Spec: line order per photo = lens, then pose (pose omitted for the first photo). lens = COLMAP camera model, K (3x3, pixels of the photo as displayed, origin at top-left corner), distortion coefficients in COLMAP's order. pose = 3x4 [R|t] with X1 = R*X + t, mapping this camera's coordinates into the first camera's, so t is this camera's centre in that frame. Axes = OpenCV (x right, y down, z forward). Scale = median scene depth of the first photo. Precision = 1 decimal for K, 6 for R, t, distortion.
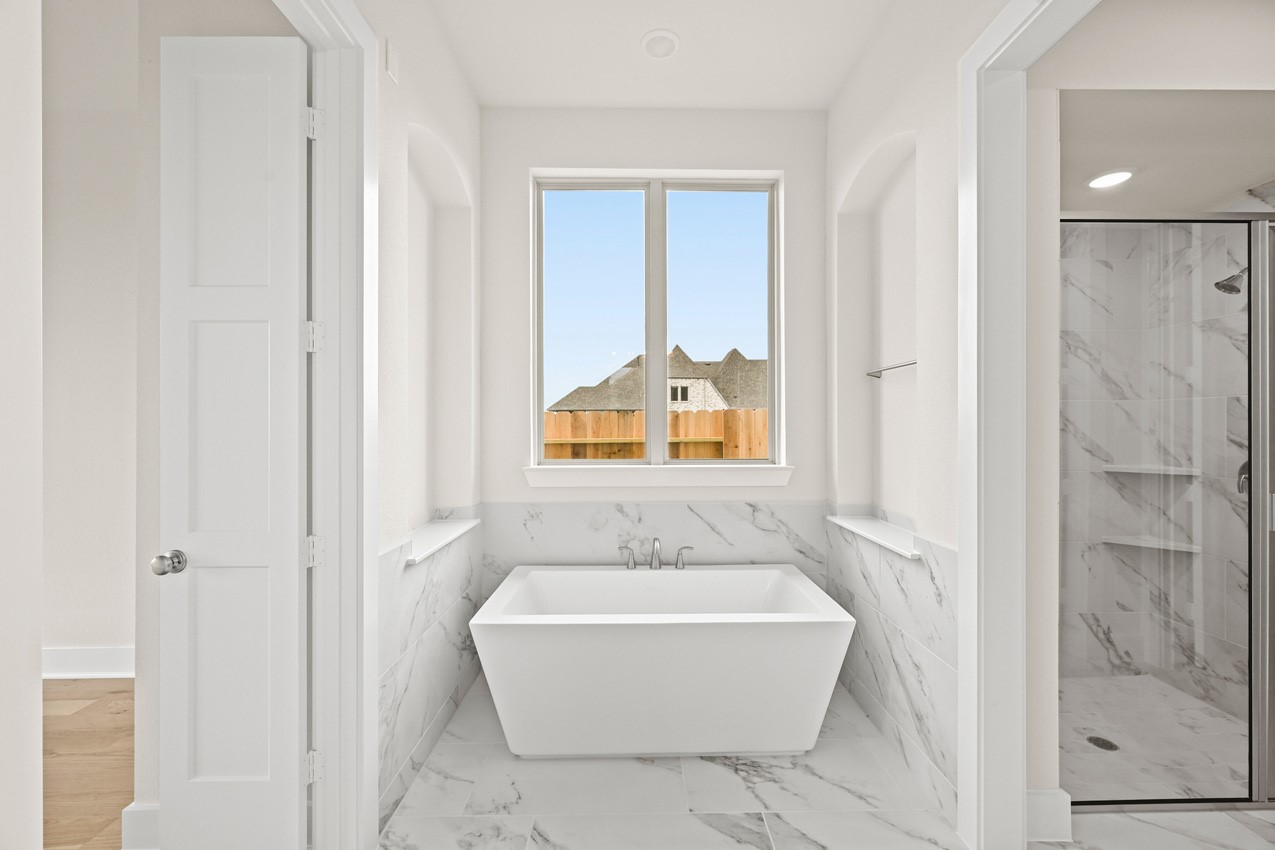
lens RADIAL K [[506.2, 0, 638.2], [0, 506.2, 426.3], [0, 0, 1]] dist [0.000451, 0.000097]
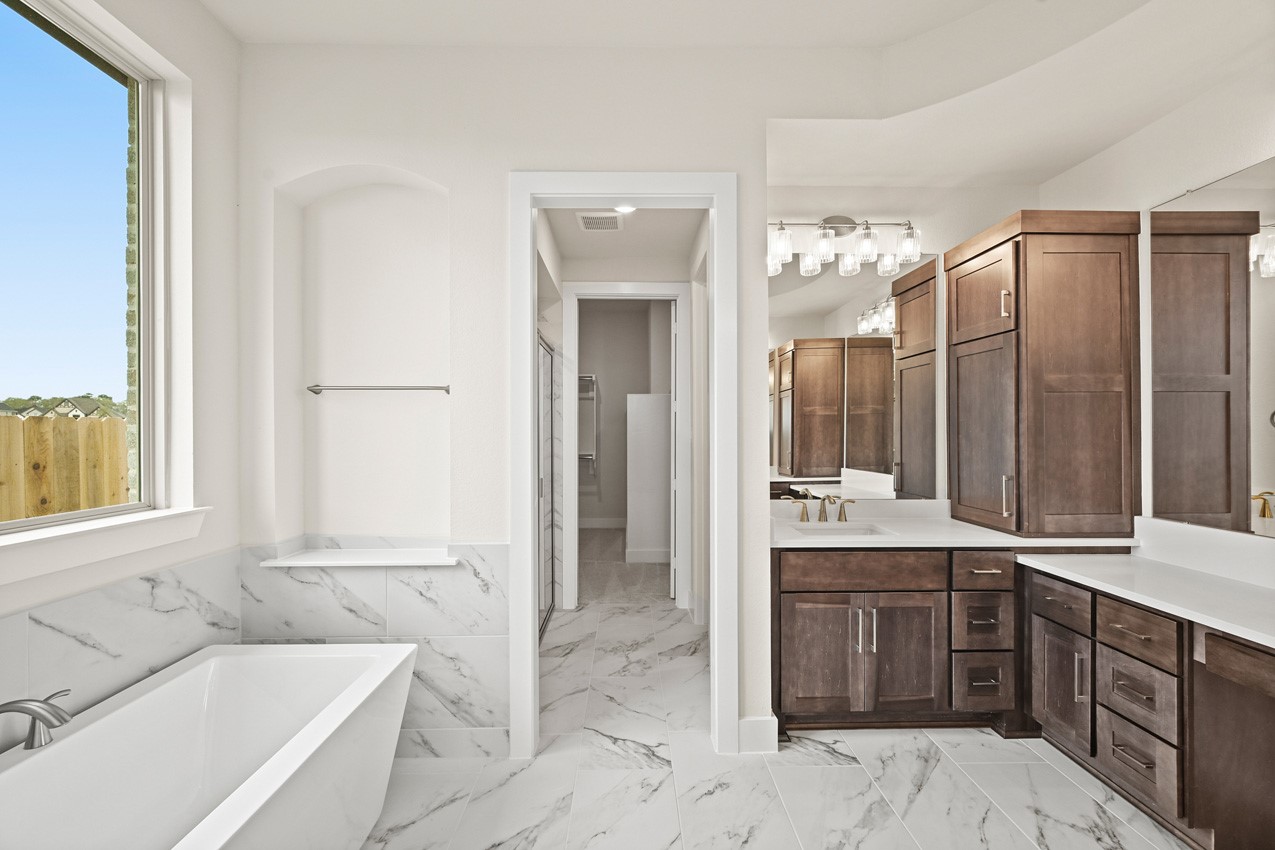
lens RADIAL K [[506.2, 0, 635.5], [0, 506.2, 430.2], [0, 0, 1]] dist [0.000451, 0.000097]
pose [[-0.004726, 0.005937, 0.999971, -0.432264], [0.002450, 0.999979, -0.005926, -0.024476], [-0.999986, 0.002422, -0.004741, 0.428345]]
